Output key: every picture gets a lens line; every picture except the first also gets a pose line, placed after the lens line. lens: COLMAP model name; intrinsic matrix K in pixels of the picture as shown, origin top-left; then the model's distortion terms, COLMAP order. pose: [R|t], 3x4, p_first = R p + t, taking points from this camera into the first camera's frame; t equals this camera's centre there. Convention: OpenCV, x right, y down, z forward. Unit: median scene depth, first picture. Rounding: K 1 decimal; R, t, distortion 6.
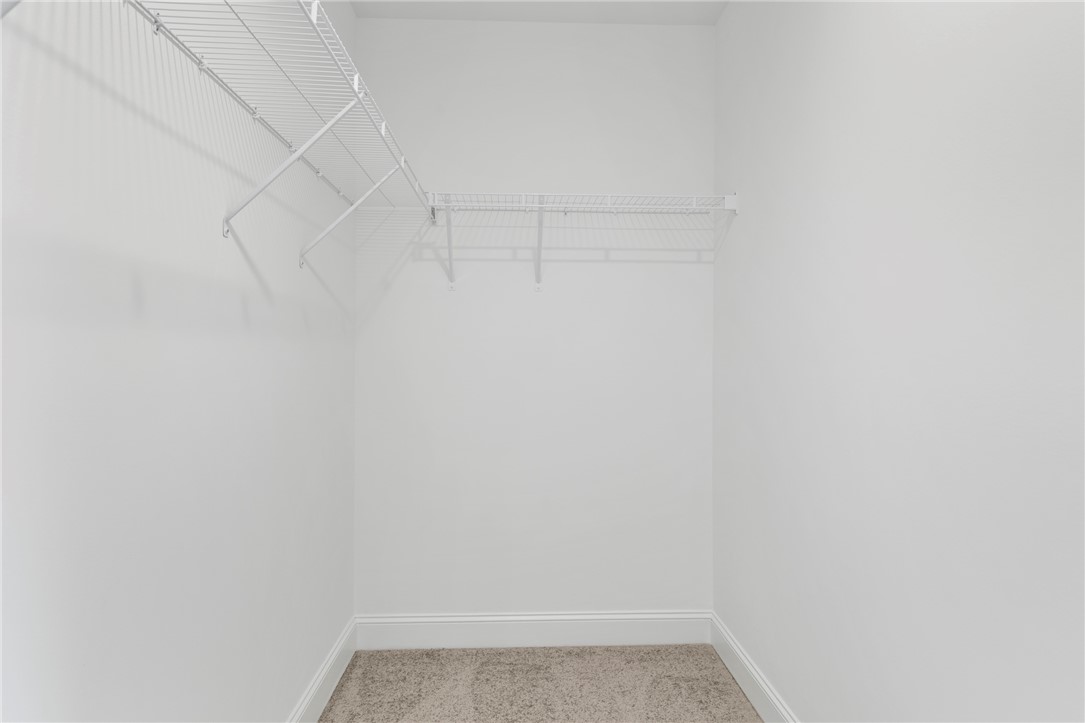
lens RADIAL K [[743.0, 0, 541.4], [0, 743.0, 355.6], [0, 0, 1]] dist [0.021315, -0.001997]
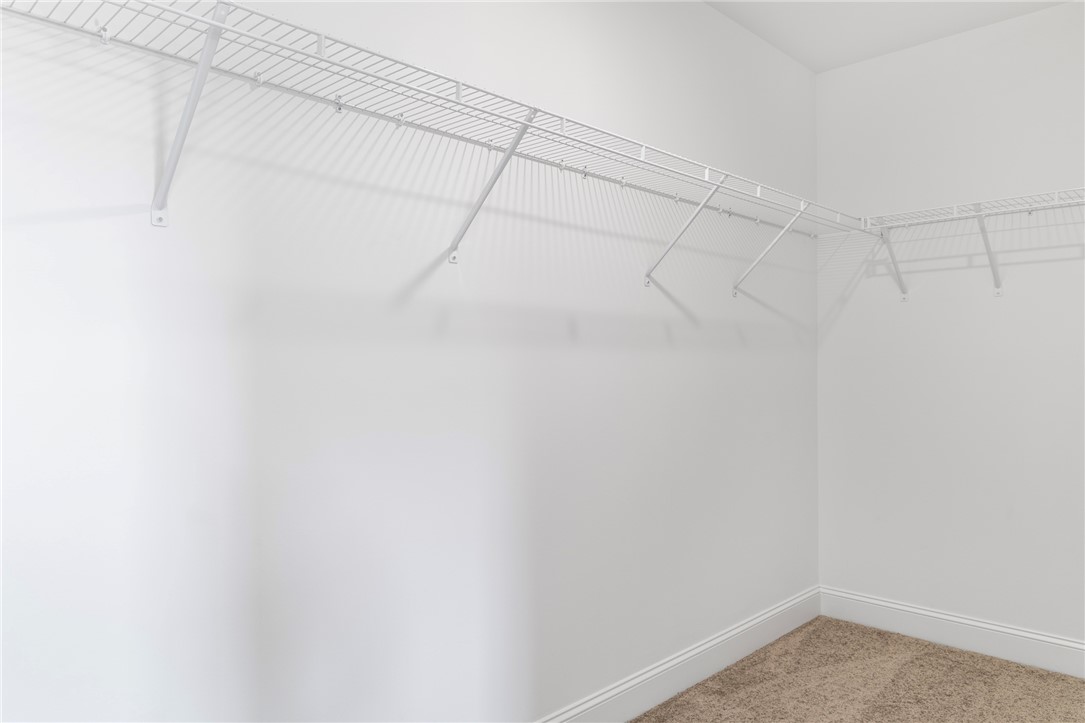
lens RADIAL K [[743.0, 0, 543.7], [0, 743.0, 363.8], [0, 0, 1]] dist [0.021315, -0.001997]
pose [[0.684125, -0.005495, -0.729344, 0.317213], [0.004471, 0.999984, -0.003340, 0.003585], [0.729351, -0.000976, 0.684139, -0.118381]]
